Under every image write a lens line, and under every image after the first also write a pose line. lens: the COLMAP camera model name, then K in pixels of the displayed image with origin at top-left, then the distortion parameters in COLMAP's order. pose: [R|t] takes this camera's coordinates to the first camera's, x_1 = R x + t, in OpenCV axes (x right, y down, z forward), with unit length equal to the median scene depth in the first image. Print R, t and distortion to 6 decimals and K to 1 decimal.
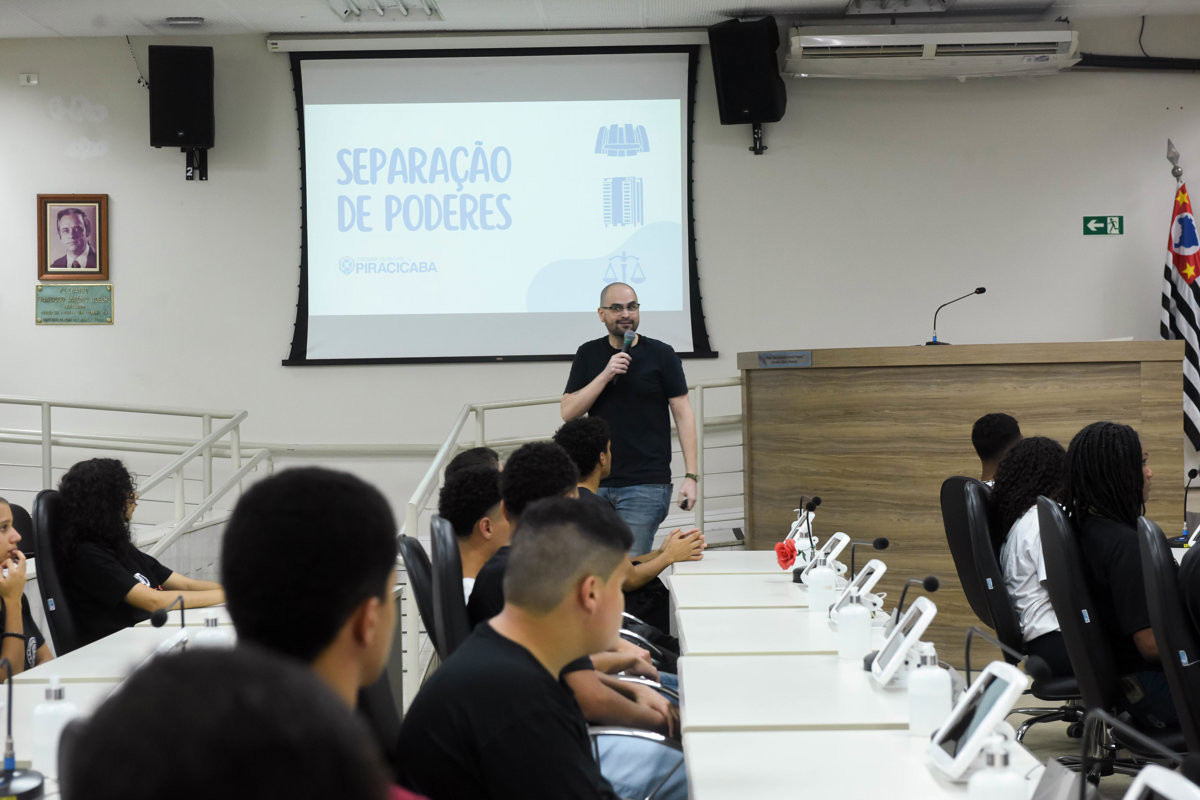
lens RADIAL K [[2407.3, 0, 607.8], [0, 2407.3, 386.4], [0, 0, 1]] dist [0.156341, 0.000000]
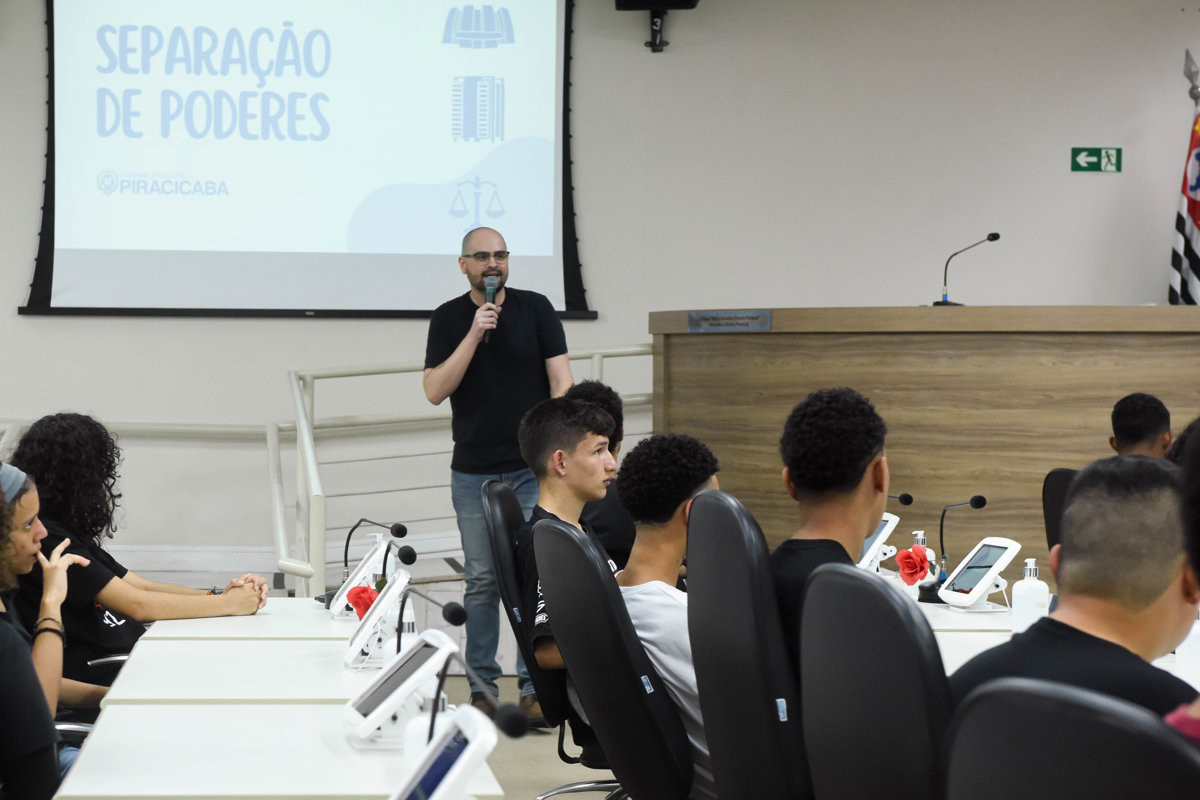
lens RADIAL K [[3160.8, 0, 487.6], [0, 3160.8, 500.6], [0, 0, 1]] dist [0.139988, 0.000000]
pose [[0.994451, 0.019689, 0.103338, -0.092508], [-0.023780, 0.998975, 0.038503, 0.007713], [-0.102474, -0.040747, 0.993901, 0.009195]]
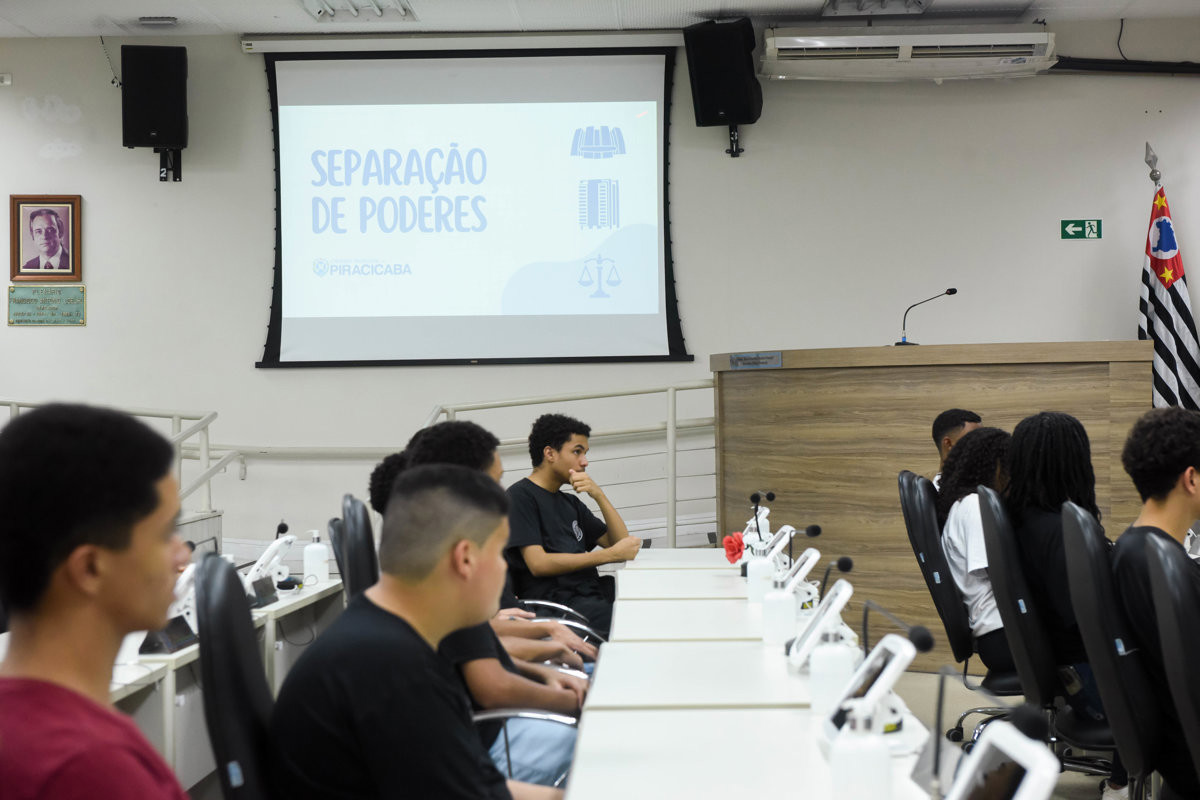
lens RADIAL K [[2407.3, 0, 606.9], [0, 2407.3, 385.4], [0, 0, 1]] dist [0.156341, 0.000000]
pose [[0.999984, 0.002935, -0.004787, 0.014936], [-0.002972, 0.999965, -0.007780, 0.006040], [0.004764, 0.007794, 0.999958, 0.005826]]
